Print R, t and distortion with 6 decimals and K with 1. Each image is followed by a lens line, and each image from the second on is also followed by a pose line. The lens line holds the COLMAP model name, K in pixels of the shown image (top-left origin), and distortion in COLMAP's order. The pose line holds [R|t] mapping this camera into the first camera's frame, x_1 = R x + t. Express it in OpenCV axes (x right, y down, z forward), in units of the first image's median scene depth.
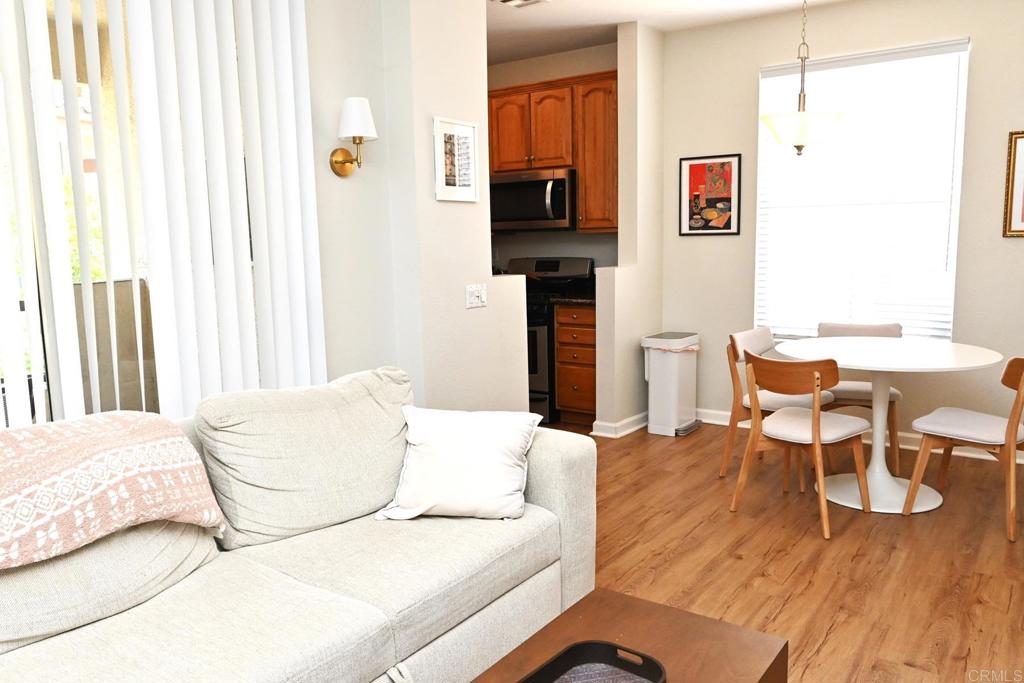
lens RADIAL K [[781.5, 0, 512.0], [0, 781.5, 341.5], [0, 0, 1]] dist [-0.004114, 0.008498]
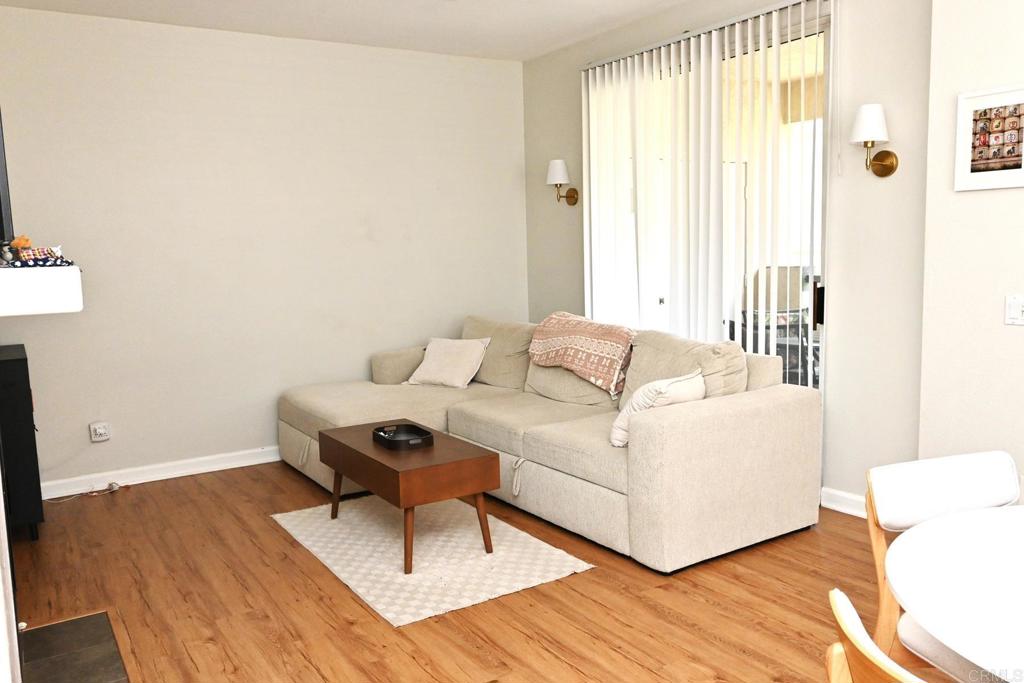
lens RADIAL K [[821.4, 0, 512.0], [0, 821.4, 341.5], [0, 0, 1]] dist [0.002706, 0.002576]
pose [[-0.365520, 0.135246, -0.920925, 0.970862], [-0.088490, 0.979857, 0.179023, -0.141567], [0.926587, 0.146929, -0.346190, 0.909250]]
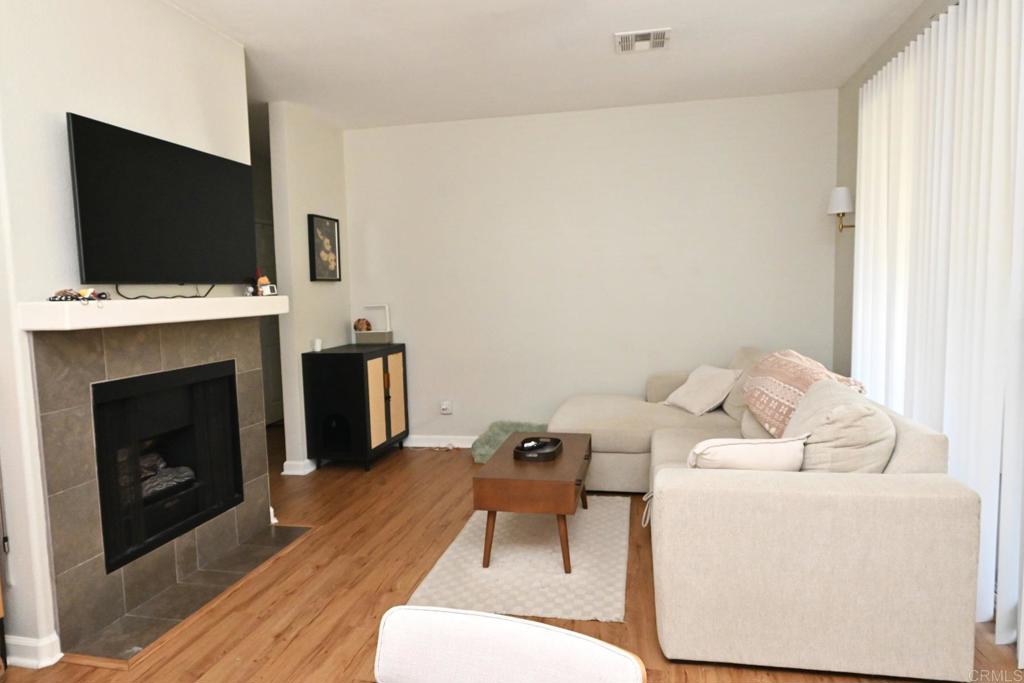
lens RADIAL K [[638.3, 0, 512.0], [0, 638.3, 341.5], [0, 0, 1]] dist [0.000162, -0.000145]
pose [[-0.909834, 0.074879, -0.408161, 0.456769], [-0.014120, 0.977430, 0.210789, -0.172017], [0.414732, 0.197547, -0.888241, 1.226026]]
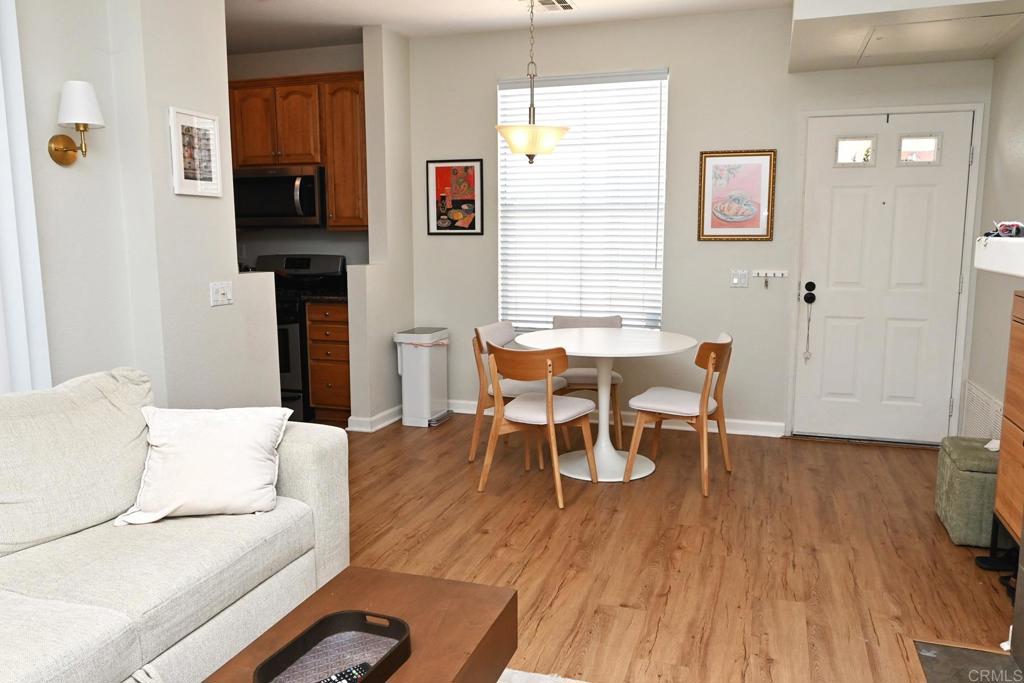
lens RADIAL K [[781.5, 0, 512.0], [0, 781.5, 341.5], [0, 0, 1]] dist [-0.004114, 0.008498]
pose [[0.953029, -0.024681, 0.301873, 0.004484], [0.024003, 0.999694, 0.005955, 0.005227], [-0.301927, 0.001570, 0.953330, -0.043653]]
